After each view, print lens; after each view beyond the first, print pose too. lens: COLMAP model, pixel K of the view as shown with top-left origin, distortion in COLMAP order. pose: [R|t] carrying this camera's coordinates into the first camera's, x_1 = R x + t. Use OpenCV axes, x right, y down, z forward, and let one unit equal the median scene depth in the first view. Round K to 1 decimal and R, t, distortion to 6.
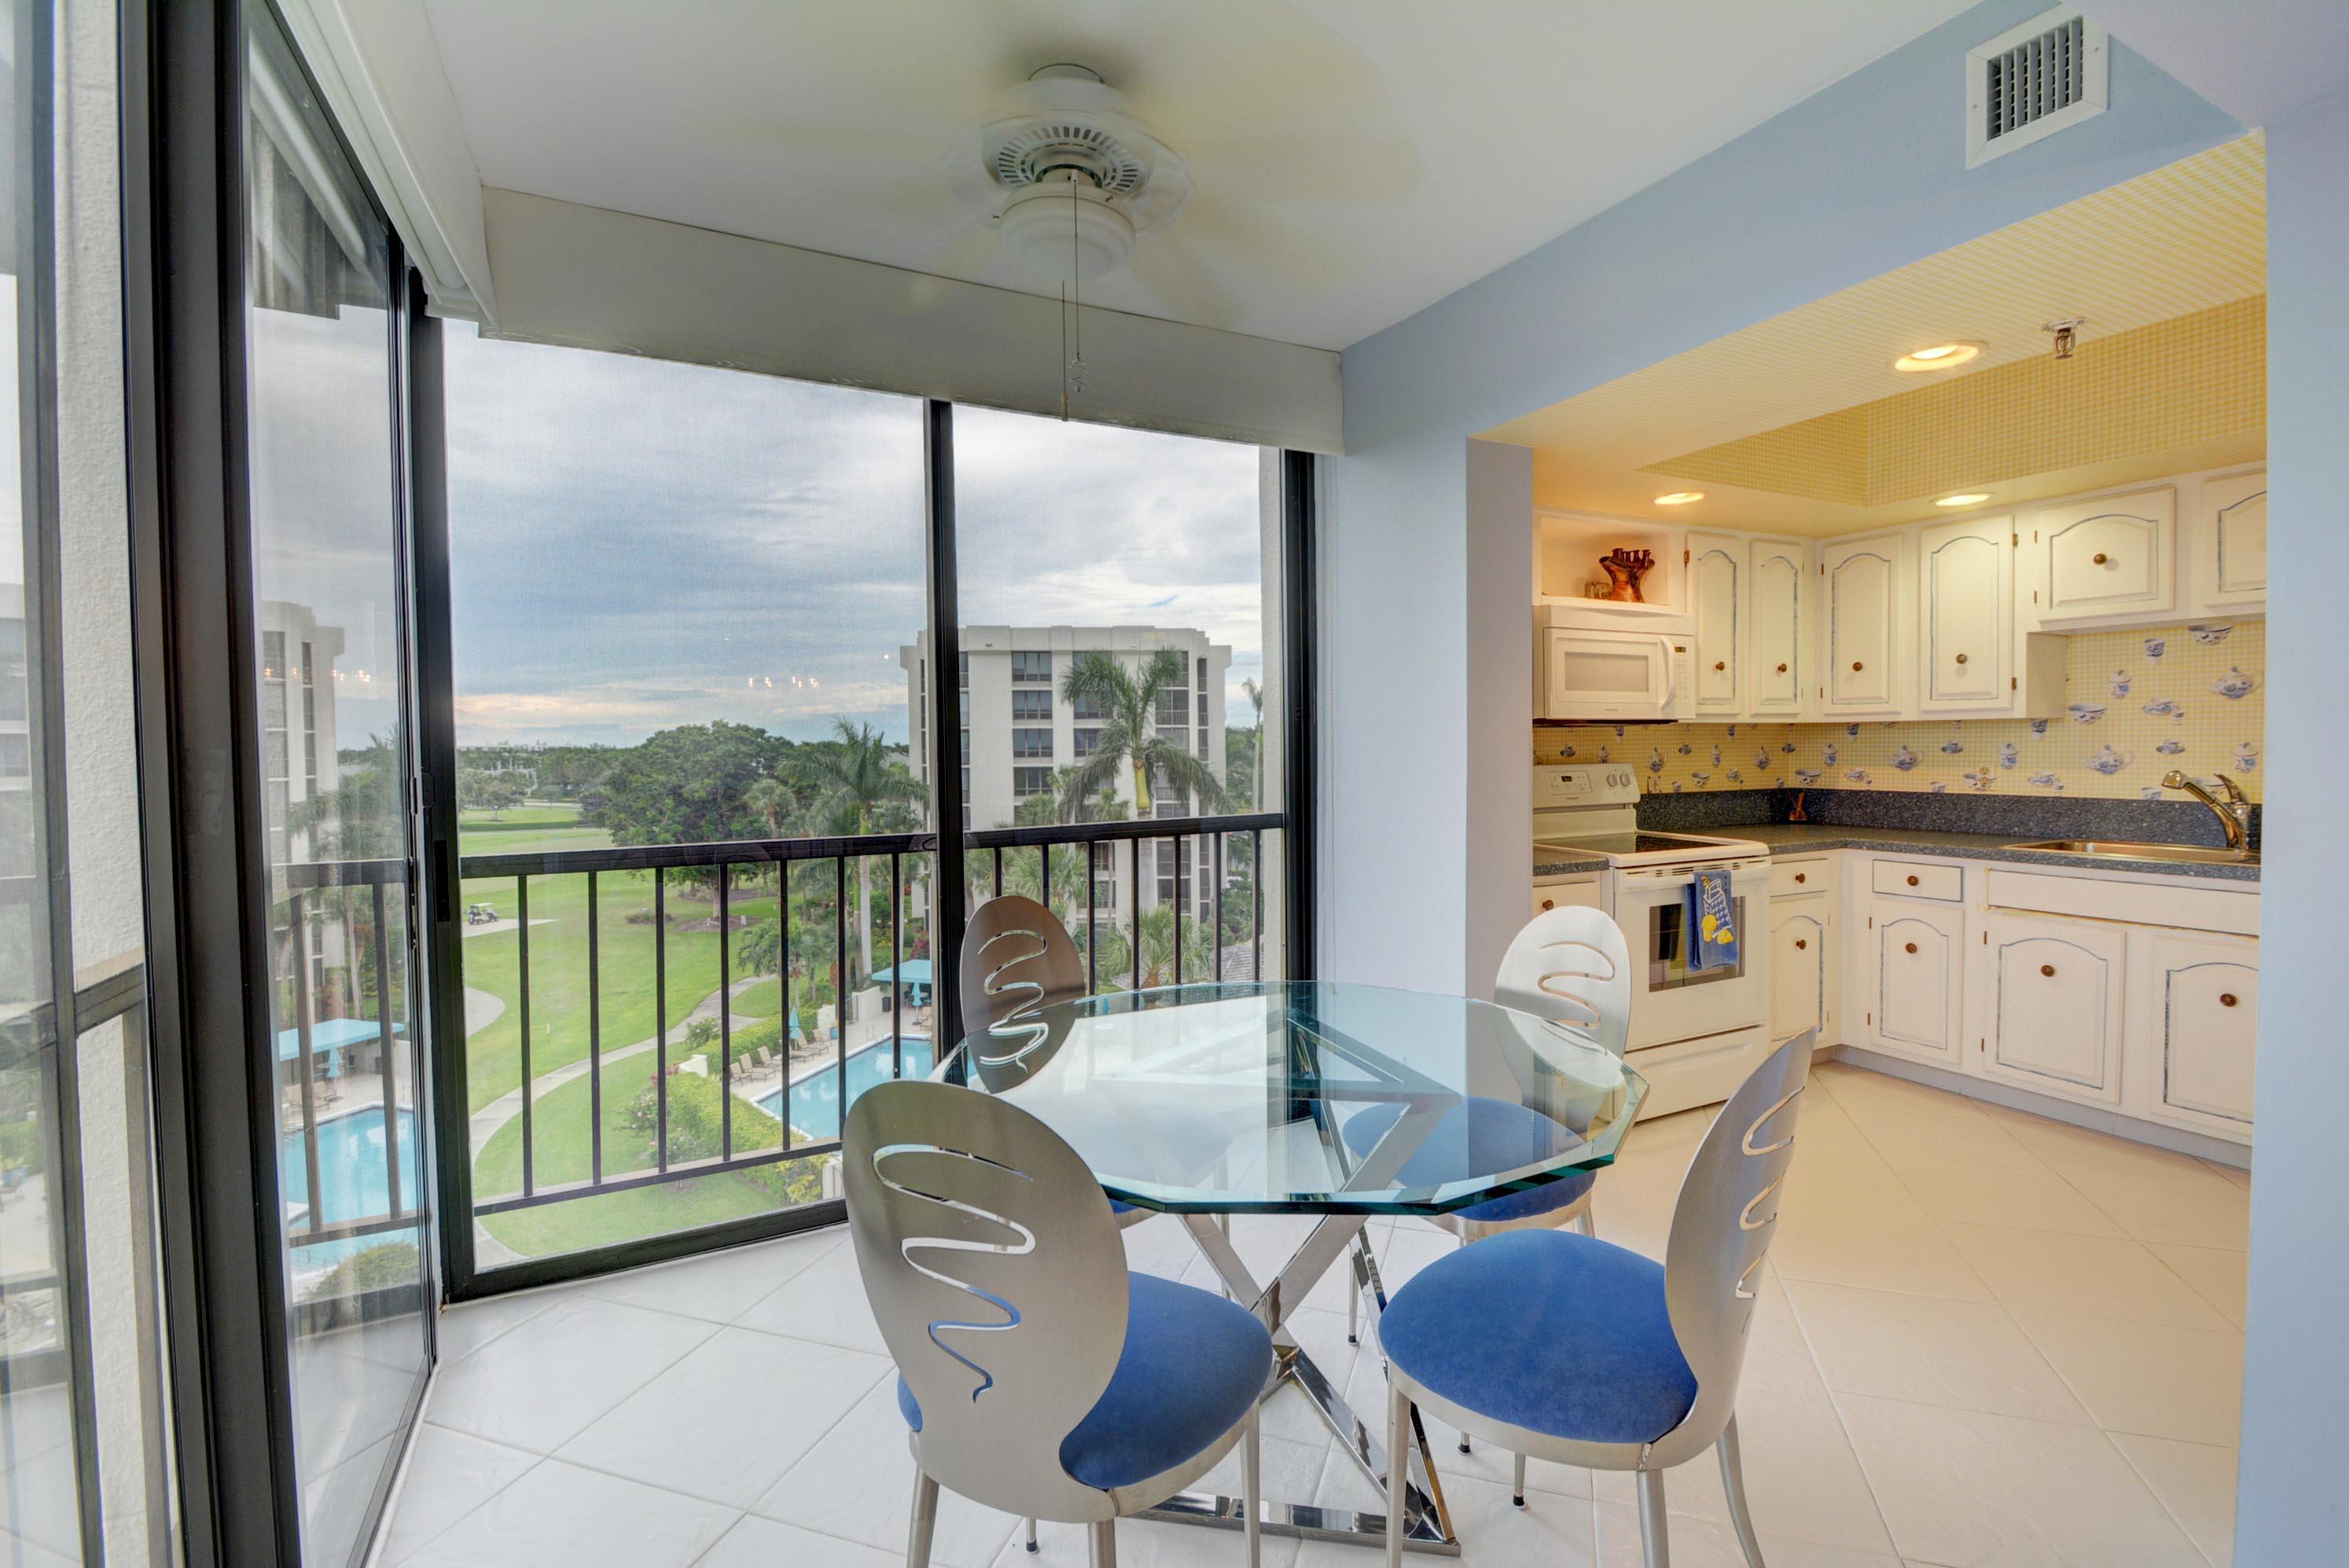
lens RADIAL K [[1039.8, 0, 1192.0], [0, 1039.8, 778.9], [0, 0, 1]] dist [0.006649, -0.013605]
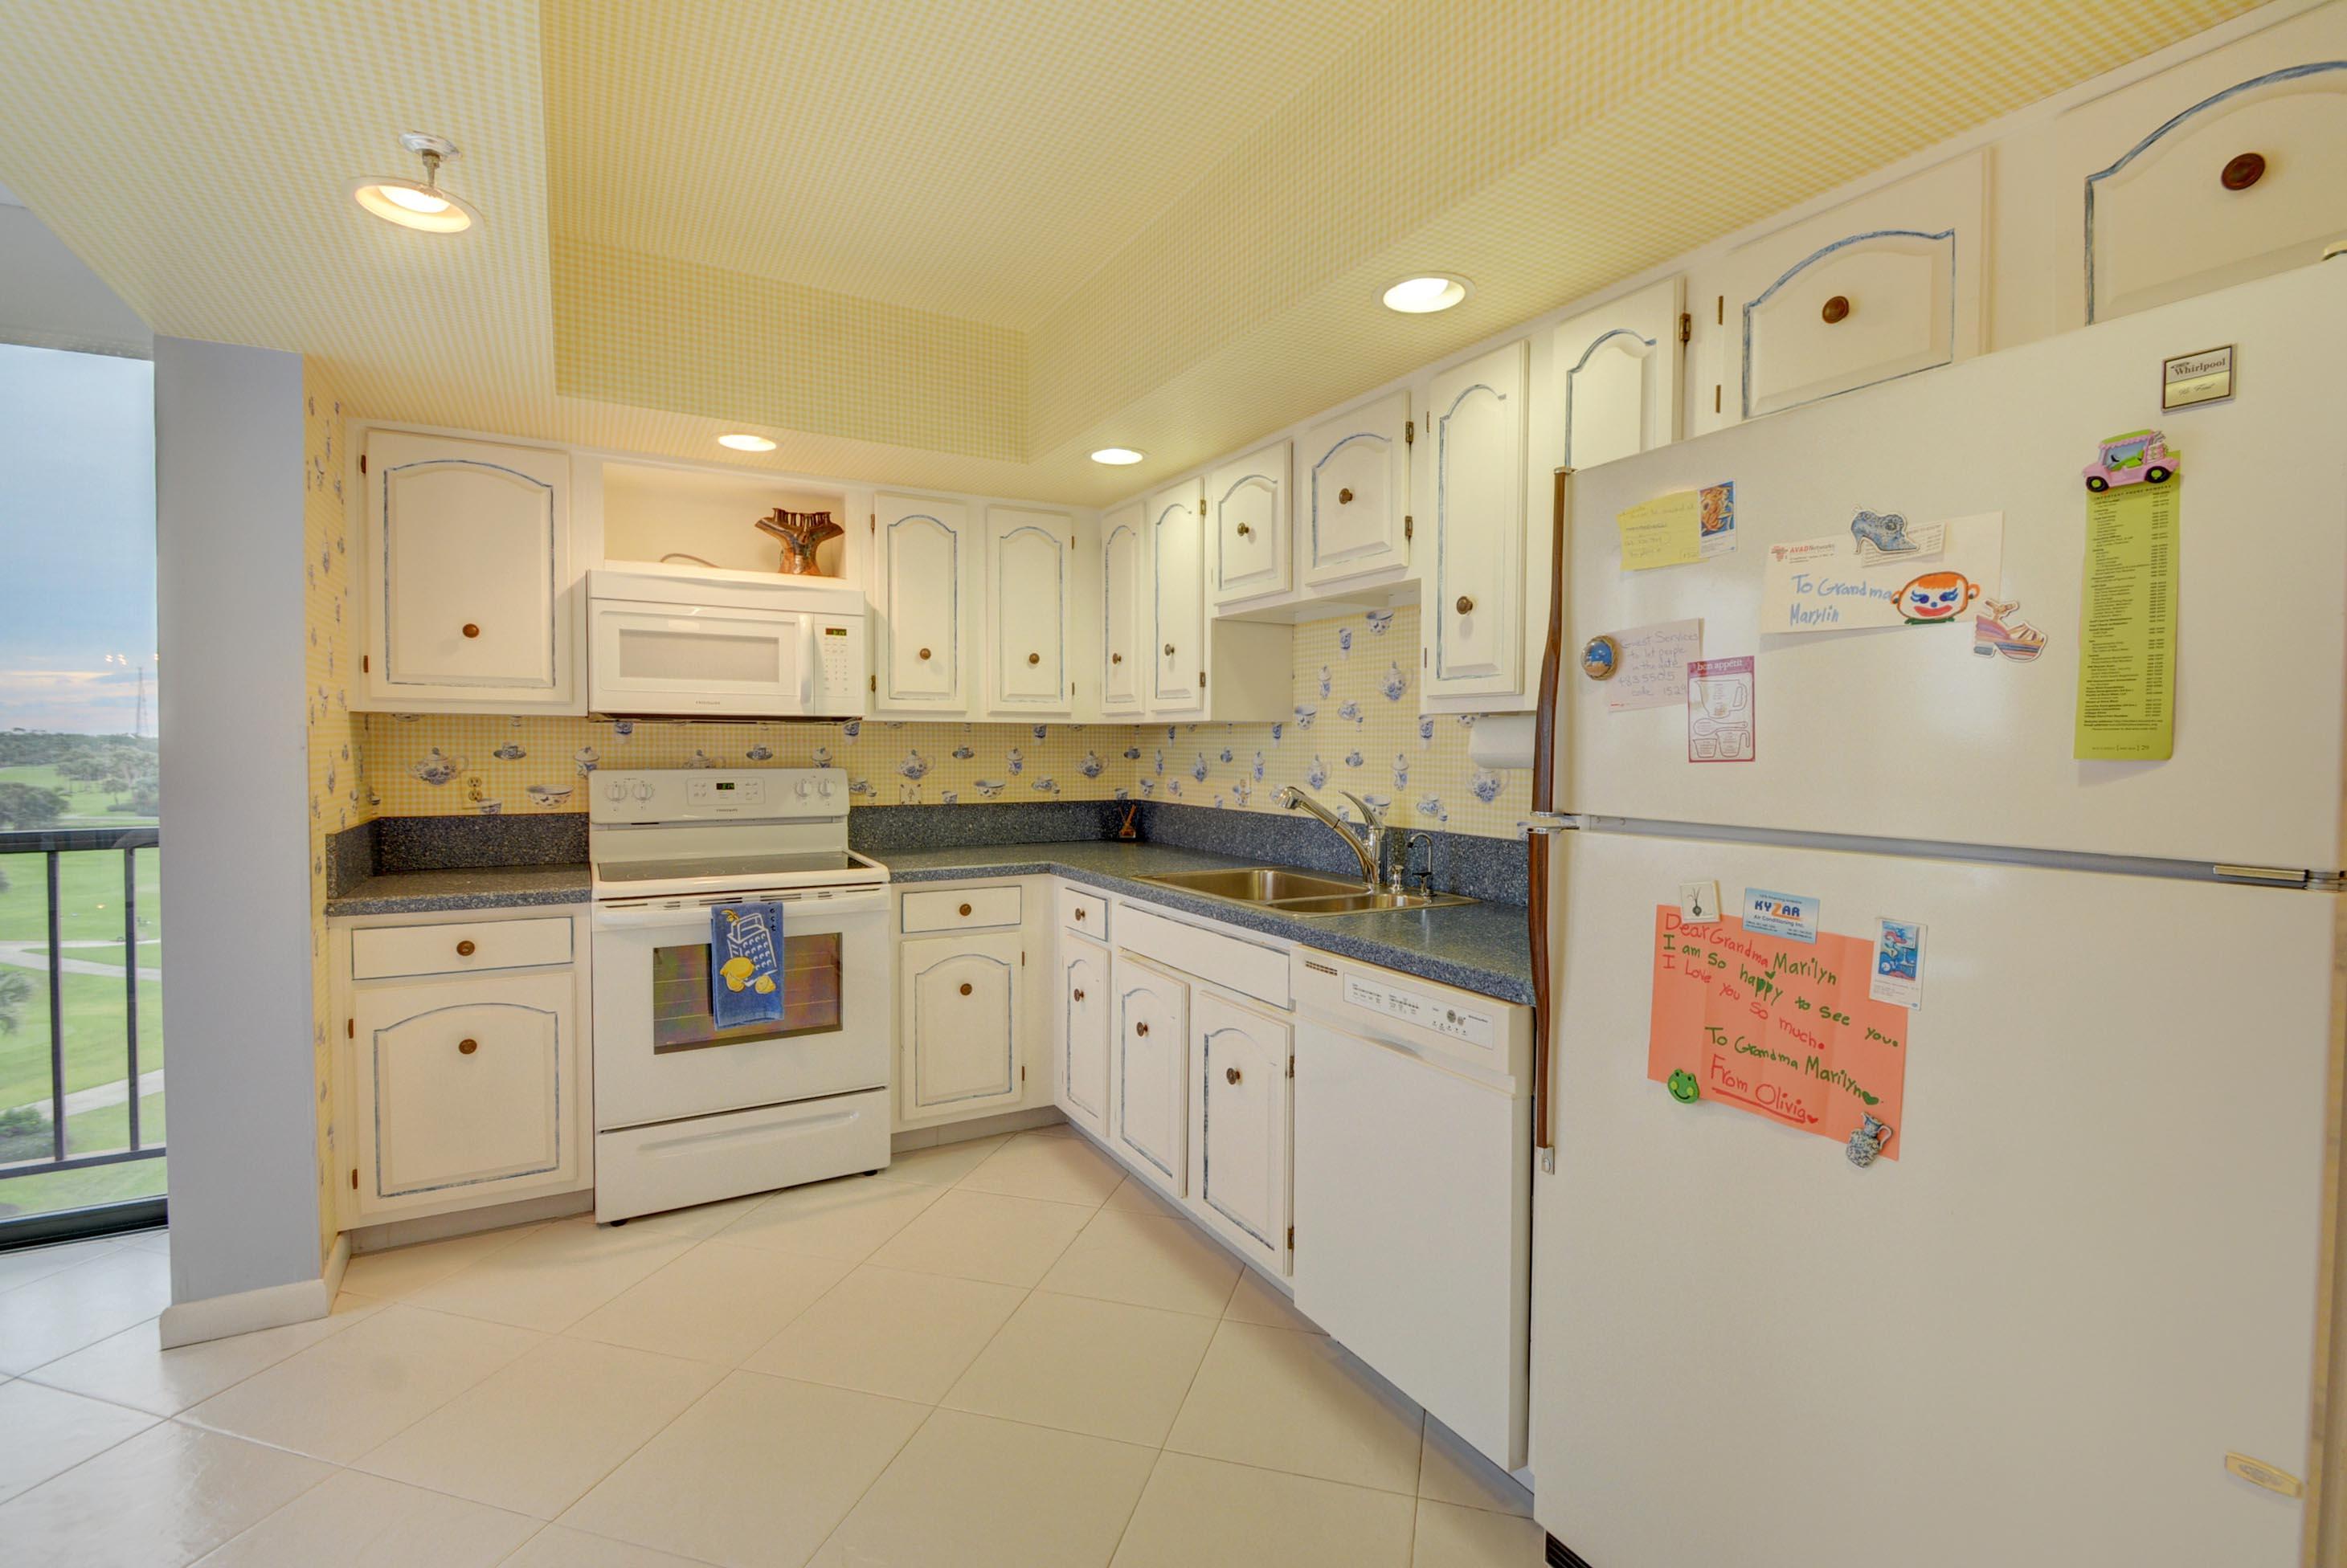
lens RADIAL K [[1038.9, 0, 1191.0], [0, 1038.9, 778.9], [0, 0, 1]] dist [0.006649, -0.013605]
pose [[0.998325, 0.014217, 0.056084, 0.702736], [-0.014191, 0.999899, -0.000861, -0.010520], [-0.056090, 0.000064, 0.998426, 0.157904]]
